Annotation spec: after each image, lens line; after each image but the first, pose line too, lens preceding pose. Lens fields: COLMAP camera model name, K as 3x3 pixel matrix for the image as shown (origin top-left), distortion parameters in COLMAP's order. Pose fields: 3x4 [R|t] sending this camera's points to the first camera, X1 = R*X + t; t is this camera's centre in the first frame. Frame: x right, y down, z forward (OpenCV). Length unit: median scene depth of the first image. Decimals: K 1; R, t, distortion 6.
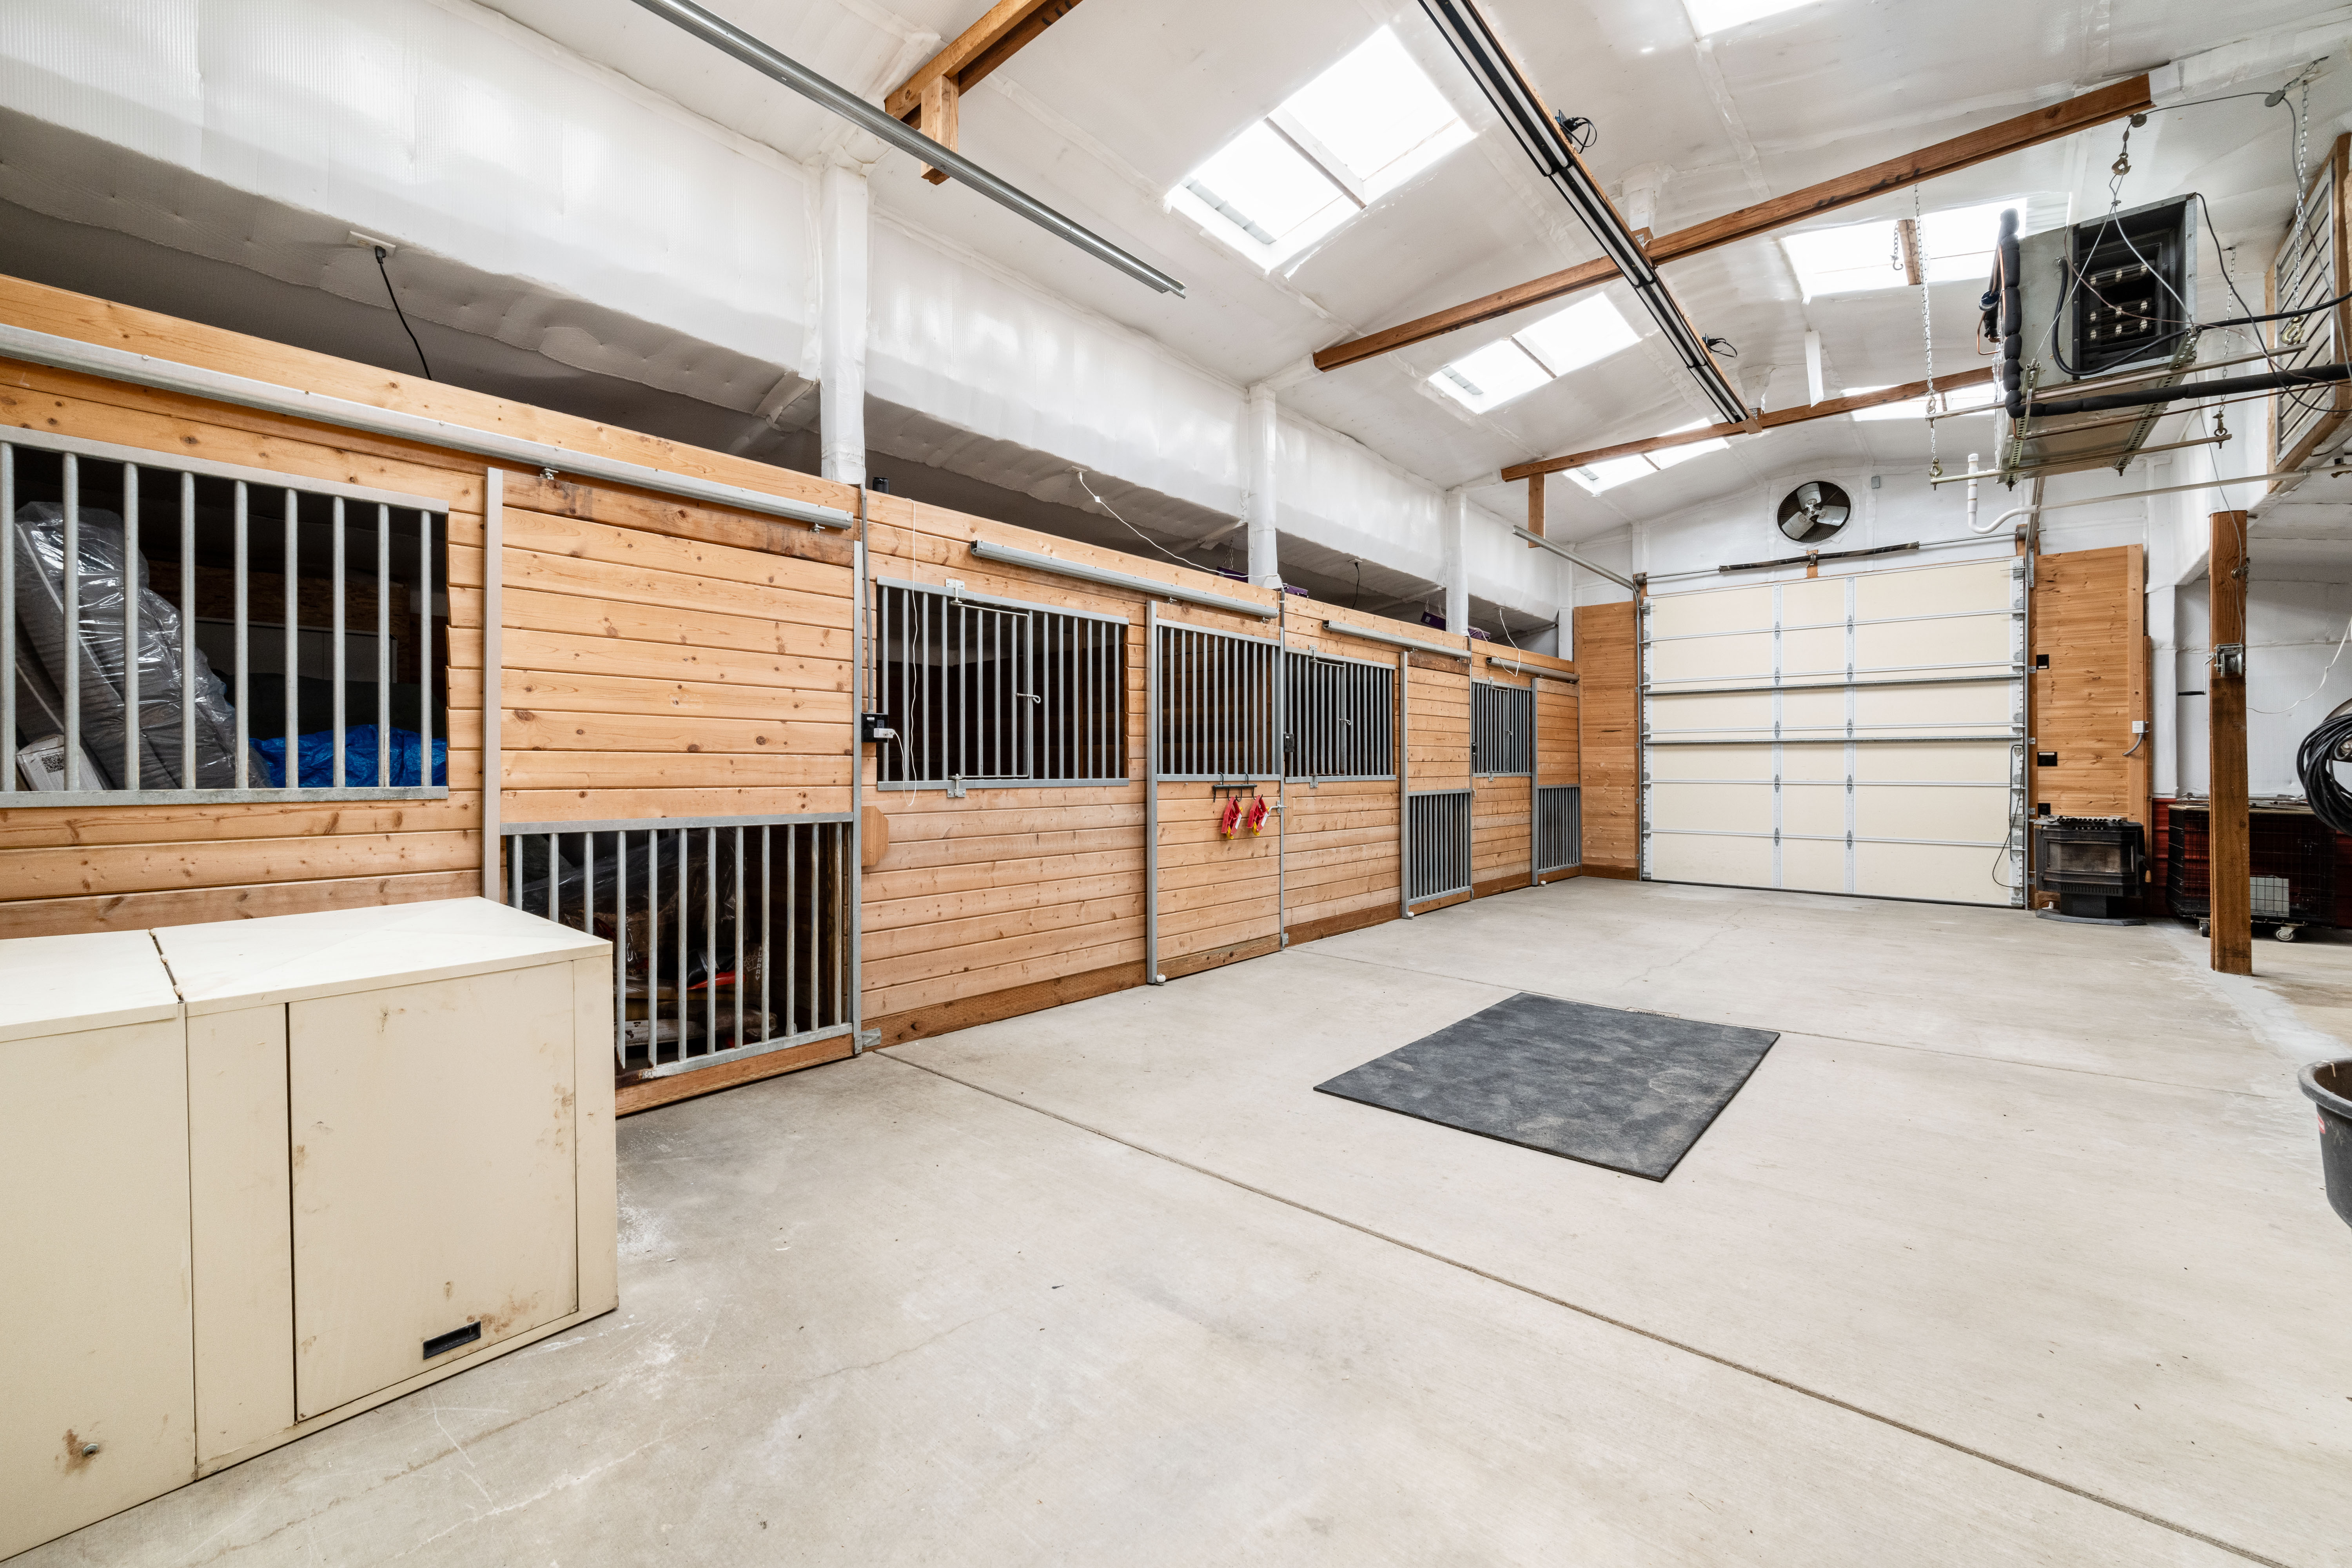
lens RADIAL K [[929.0, 0, 1176.0], [0, 929.0, 784.0], [0, 0, 1]] dist [0.001005, 0.000343]
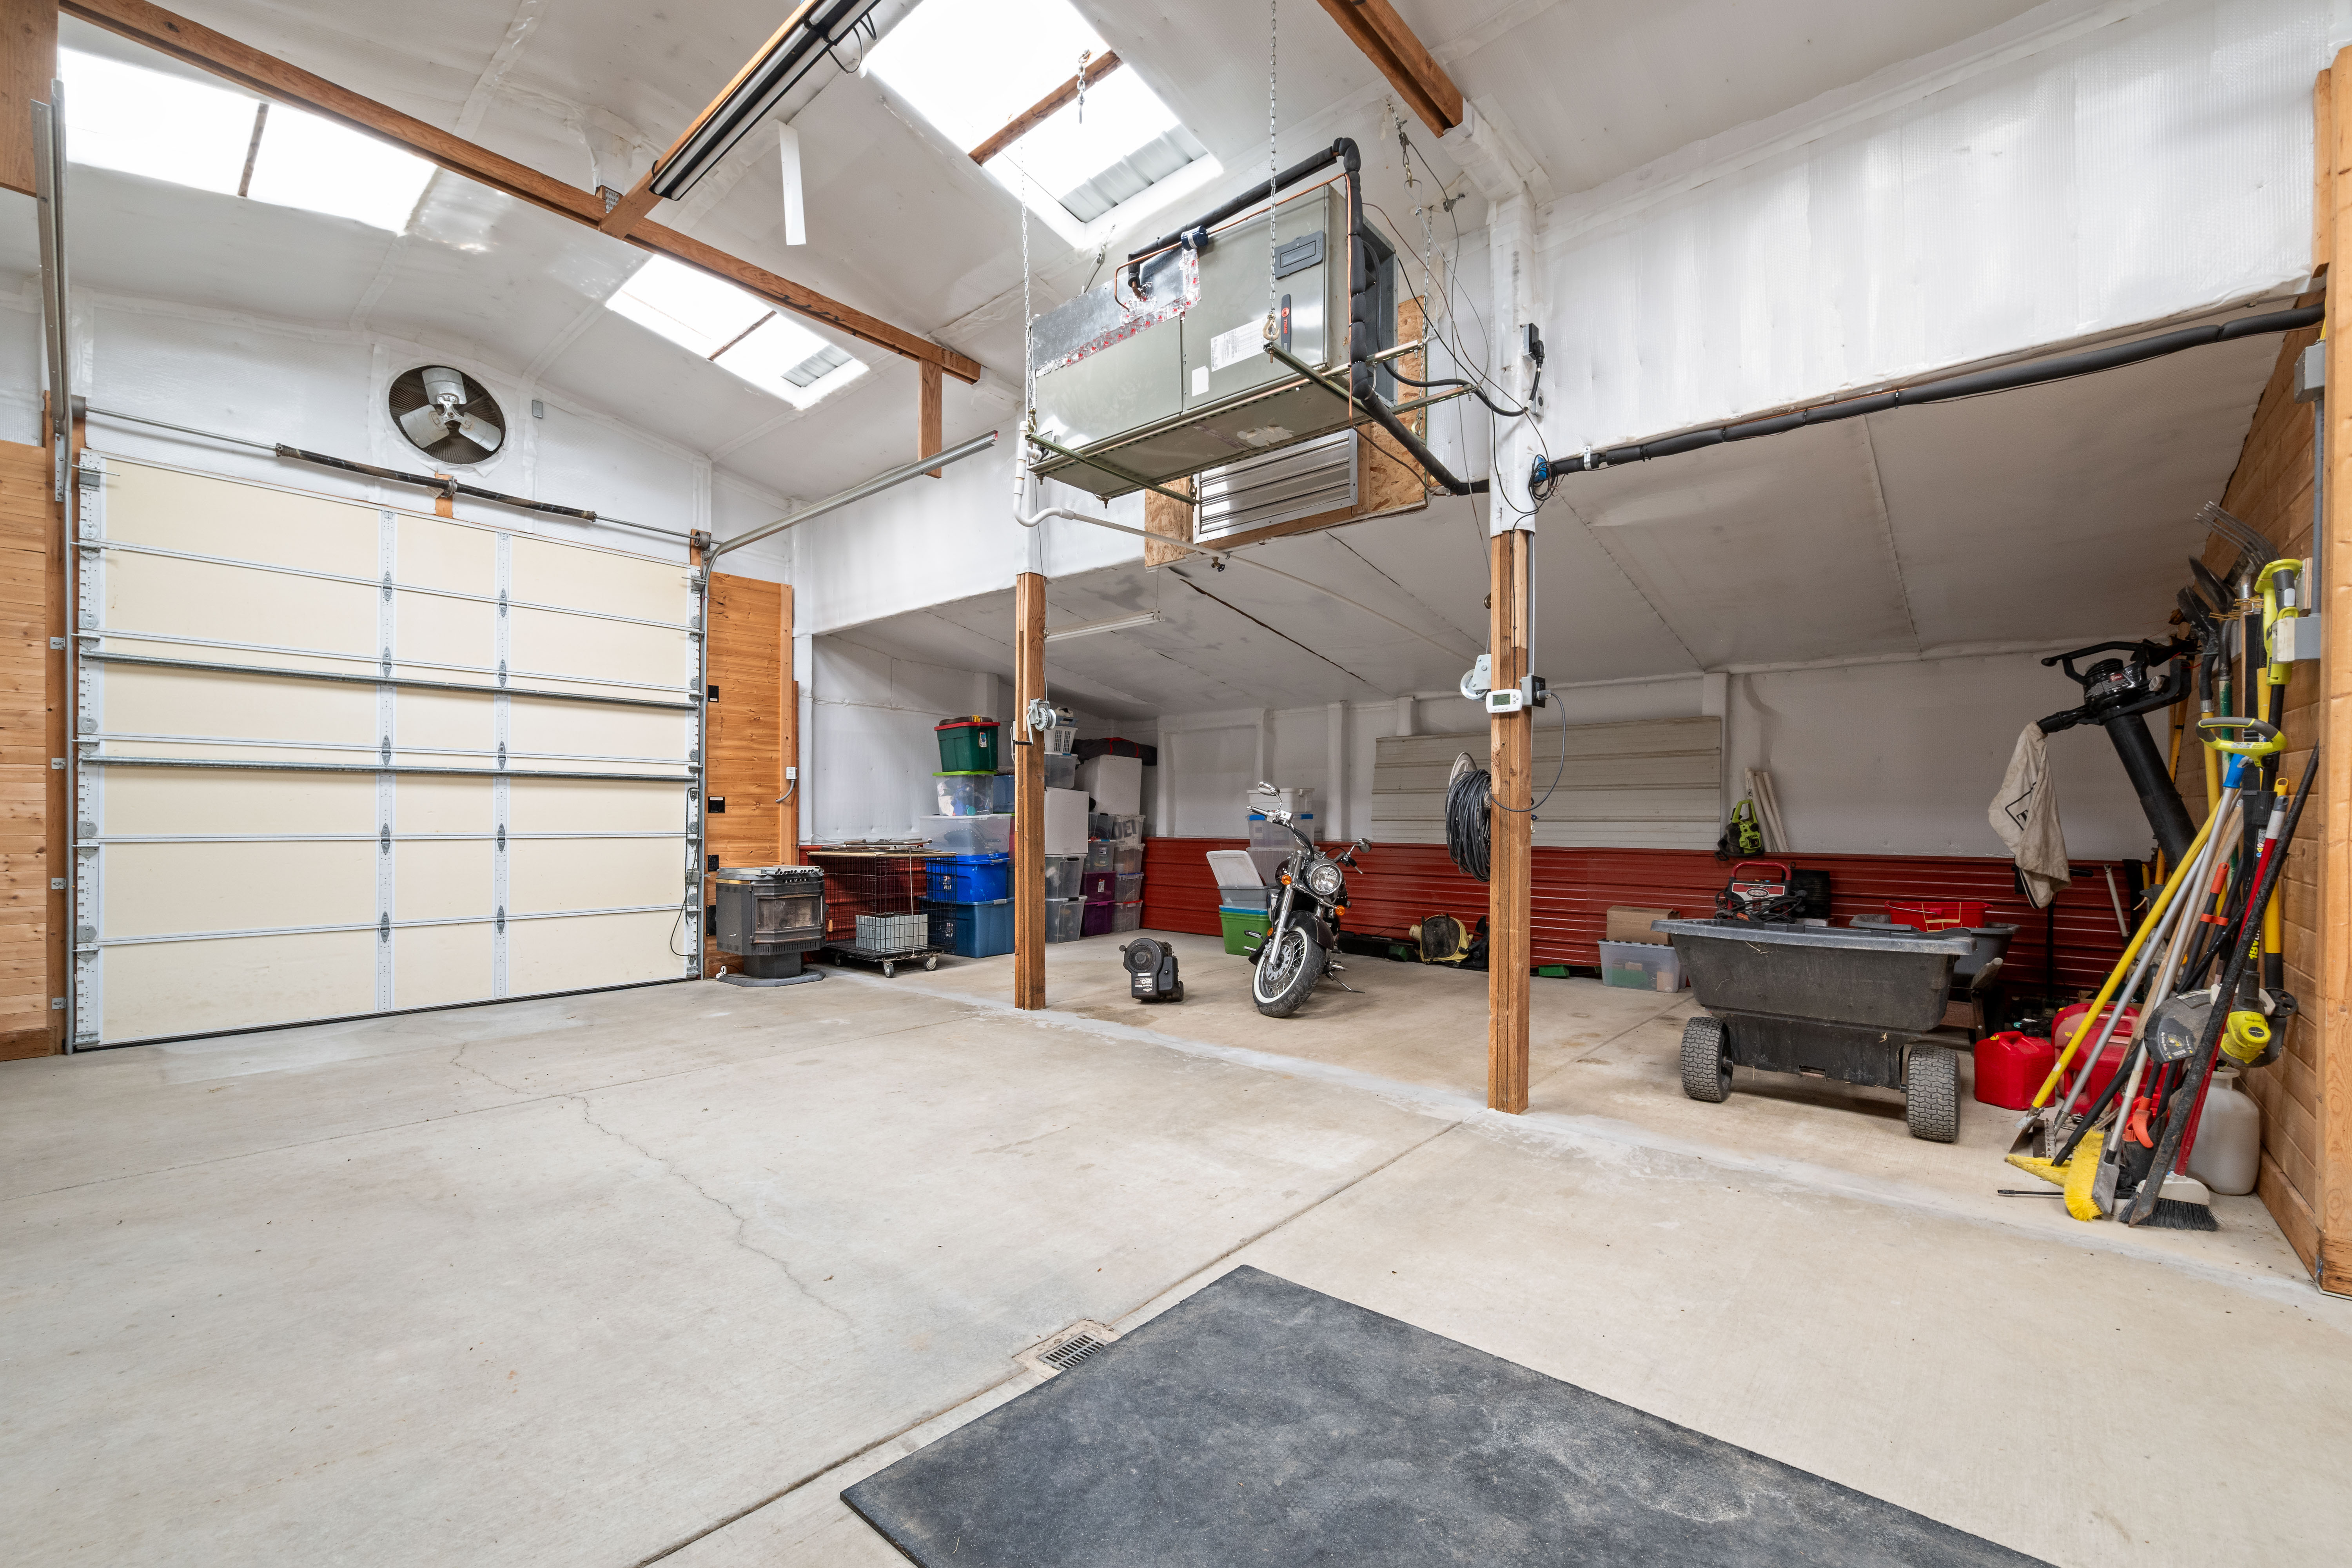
lens RADIAL K [[976.8, 0, 1176.8], [0, 976.8, 815.9], [0, 0, 1]] dist [0.000616, -0.000093]
pose [[0.004888, 0.001575, 0.999987, 0.014626], [0.013529, 0.999907, -0.001642, -0.008498], [-0.999897, 0.013537, 0.004867, 0.536836]]
